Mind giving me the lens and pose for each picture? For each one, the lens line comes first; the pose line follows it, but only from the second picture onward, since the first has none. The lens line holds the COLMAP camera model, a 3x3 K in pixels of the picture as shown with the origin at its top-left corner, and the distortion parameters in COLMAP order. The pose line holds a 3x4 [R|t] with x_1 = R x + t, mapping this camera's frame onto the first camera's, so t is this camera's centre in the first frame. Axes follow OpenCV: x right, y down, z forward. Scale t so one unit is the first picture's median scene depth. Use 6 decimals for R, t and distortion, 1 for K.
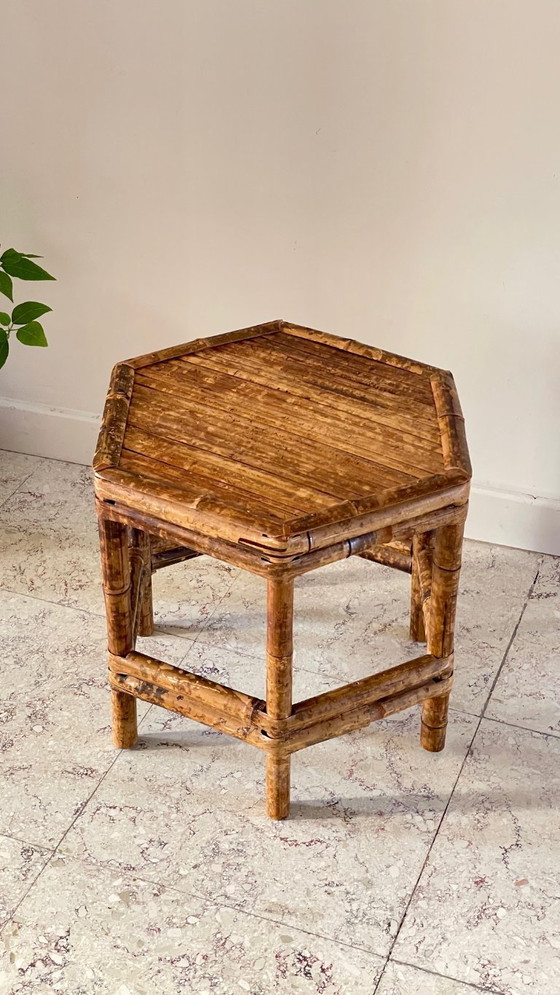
lens RADIAL K [[1488.9, 0, 280.0], [0, 1488.9, 497.5], [0, 0, 1]] dist [0.093096, 0.004434]
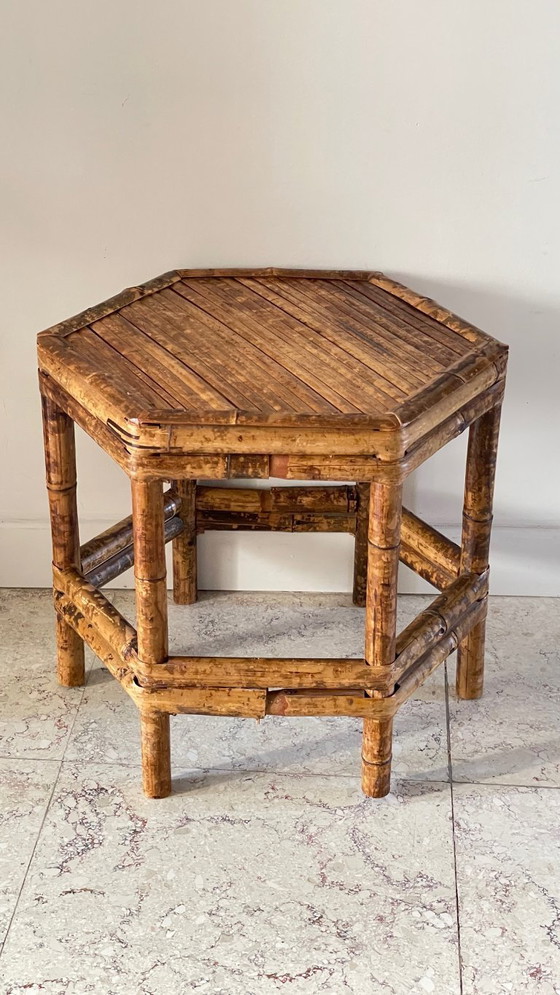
lens RADIAL K [[1610.6, 0, 280.0], [0, 1610.6, 497.5], [0, 0, 1]] dist [0.122698, 0.066443]
pose [[0.859804, 0.224021, -0.458859, 0.460061], [-0.287765, 0.954914, -0.073007, 0.101728], [0.421816, 0.194816, 0.885504, 0.193124]]
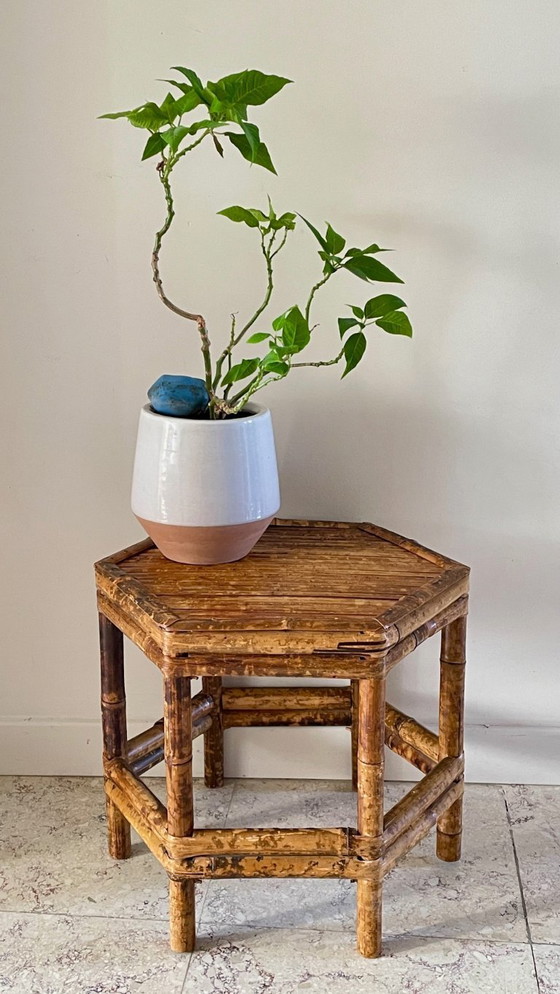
lens RADIAL K [[1182.8, 0, 295.4], [0, 1182.8, 508.8], [0, 0, 1]] dist [0.198953, -0.521473]
pose [[0.874304, -0.144756, 0.463290, -0.387997], [0.281225, 0.929033, -0.240438, 0.119561], [-0.395606, 0.340505, 0.852967, 0.244821]]
